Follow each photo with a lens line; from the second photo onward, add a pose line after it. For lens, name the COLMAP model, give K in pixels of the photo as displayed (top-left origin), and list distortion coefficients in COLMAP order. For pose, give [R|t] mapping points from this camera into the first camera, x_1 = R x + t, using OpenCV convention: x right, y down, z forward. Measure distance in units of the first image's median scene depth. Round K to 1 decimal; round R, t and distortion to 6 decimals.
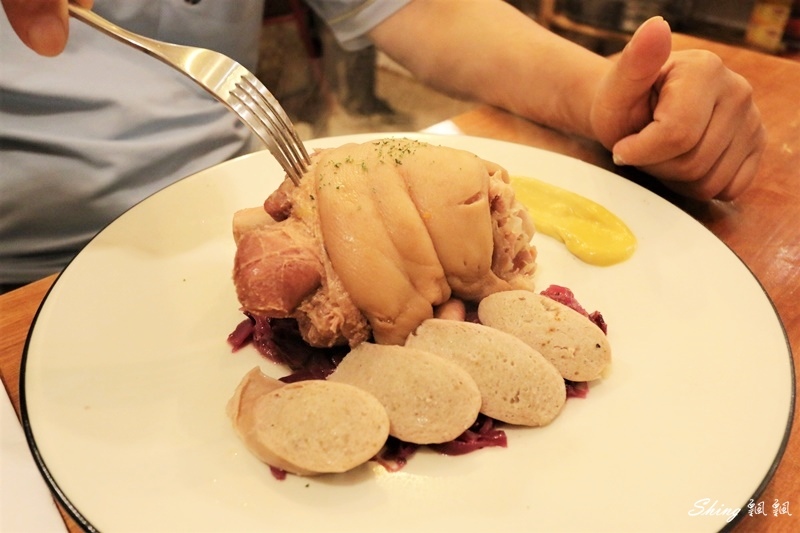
lens RADIAL K [[653.5, 0, 396.8], [0, 653.5, 268.0], [0, 0, 1]] dist [-0.000572, 0.000989]
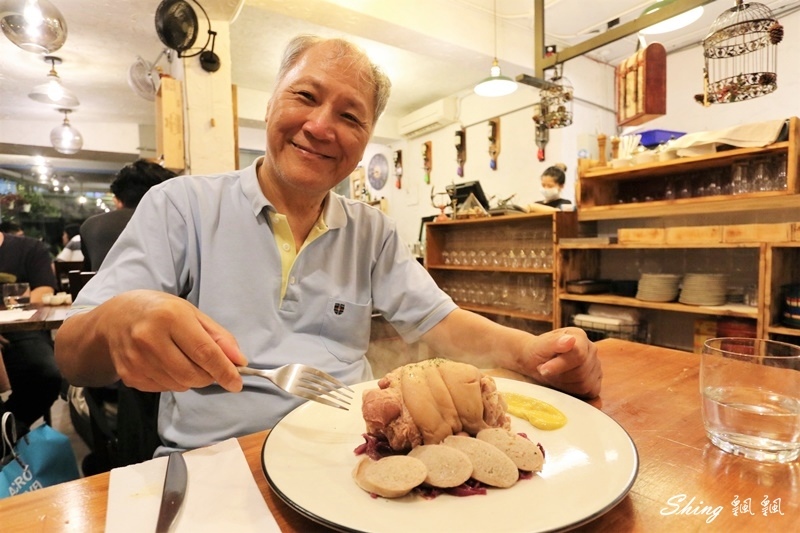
lens RADIAL K [[437.6, 0, 400.9], [0, 437.6, 266.5], [0, 0, 1]] dist [0.000080, 0.000005]
pose [[0.989417, -0.015137, -0.144305, 0.104425], [-0.063196, 0.850298, -0.522493, 0.364118], [0.130611, 0.526083, 0.840343, -0.489583]]
